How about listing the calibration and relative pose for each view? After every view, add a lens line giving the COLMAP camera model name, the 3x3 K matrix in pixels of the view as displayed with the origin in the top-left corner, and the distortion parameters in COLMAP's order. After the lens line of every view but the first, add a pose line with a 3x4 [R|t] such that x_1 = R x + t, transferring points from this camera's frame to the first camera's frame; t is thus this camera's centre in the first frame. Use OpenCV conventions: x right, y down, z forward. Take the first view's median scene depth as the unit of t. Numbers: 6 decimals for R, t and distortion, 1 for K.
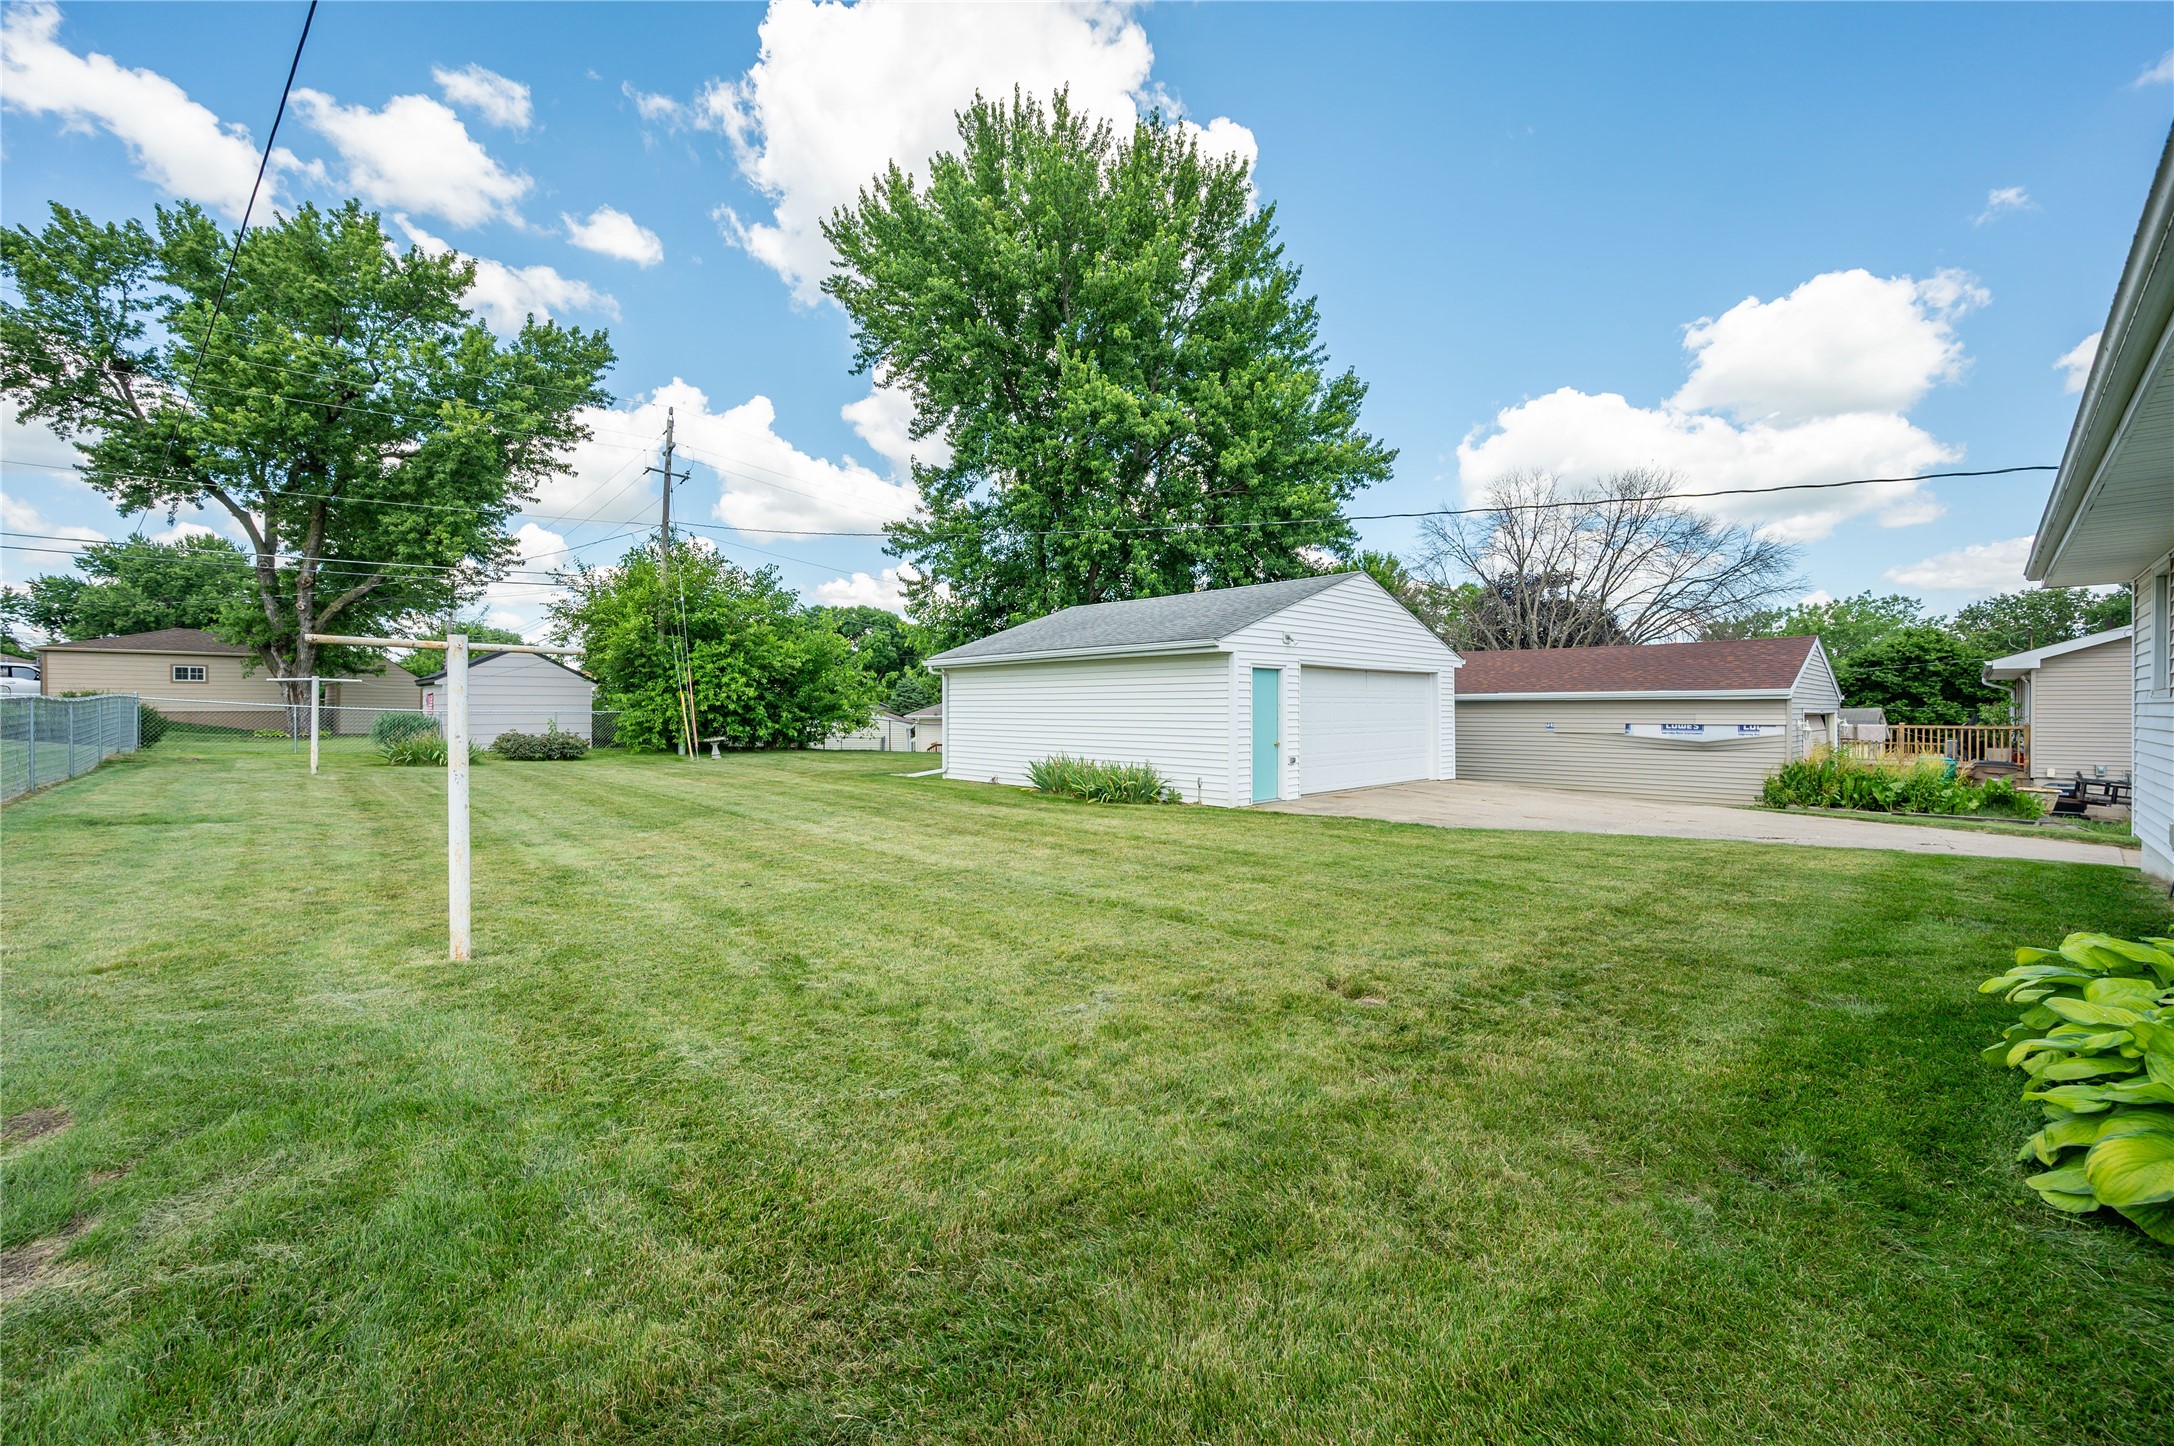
lens RADIAL K [[853.9, 0, 1069.6], [0, 853.9, 712.2], [0, 0, 1]] dist [-0.003441, 0.000618]
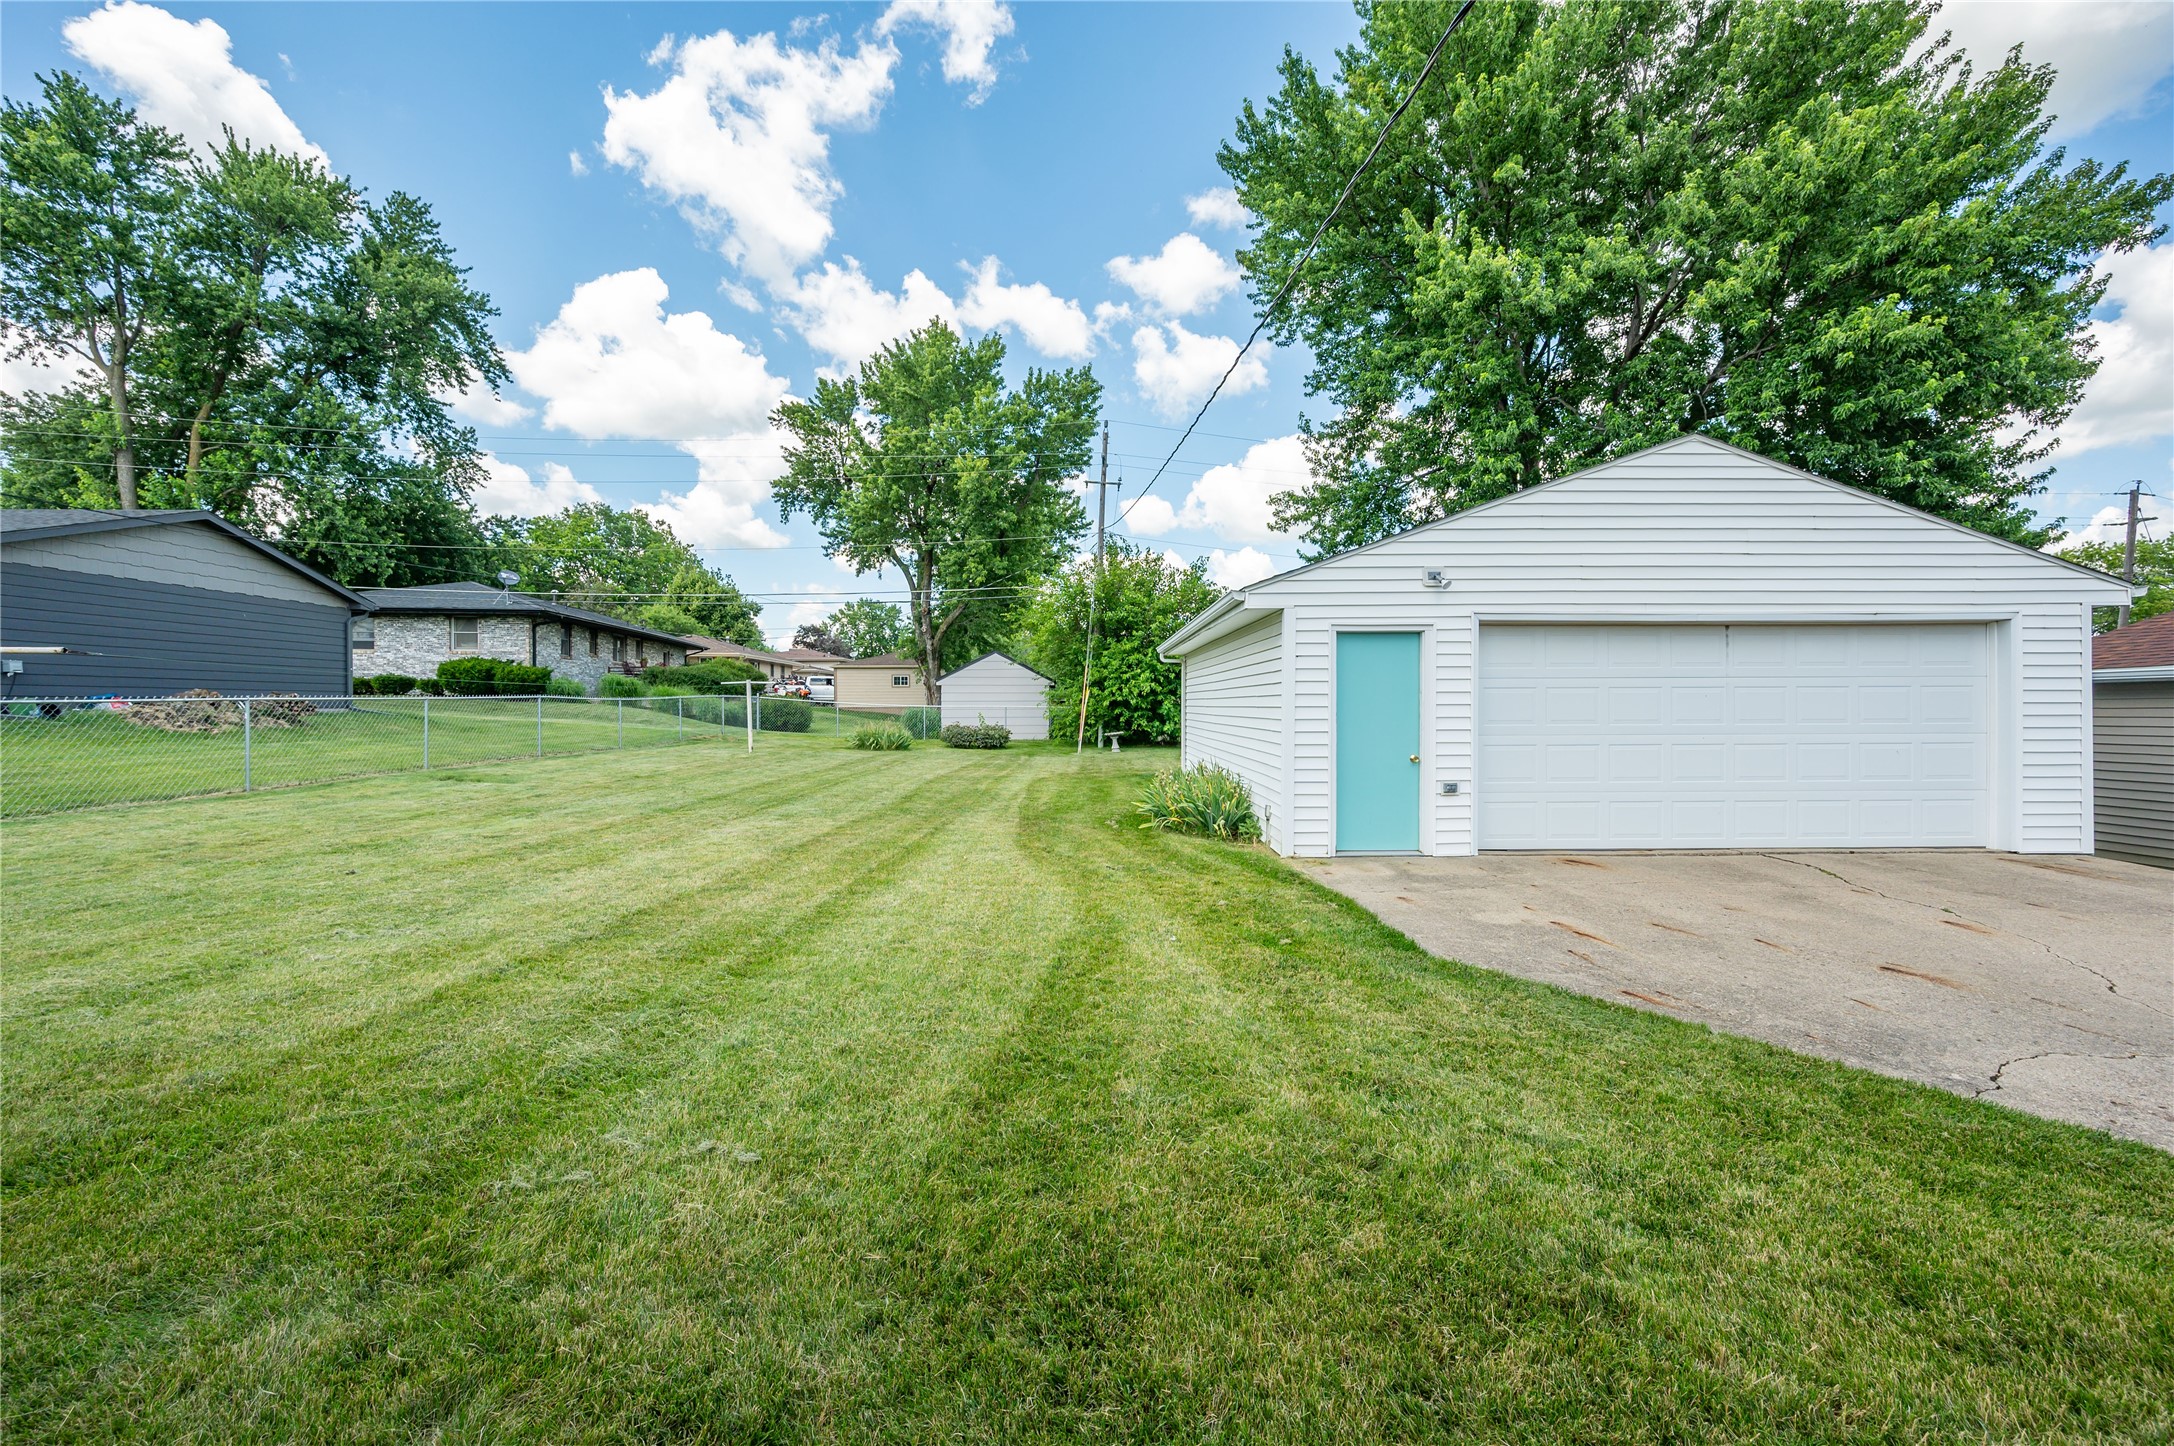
lens RADIAL K [[853.9, 0, 1089.5], [0, 853.9, 707.5], [0, 0, 1]] dist [-0.003441, 0.000618]
pose [[0.736708, 0.001067, -0.676211, 0.262926], [-0.002685, 0.999995, -0.001348, 0.001665], [0.676206, 0.002809, 0.736707, 0.228288]]
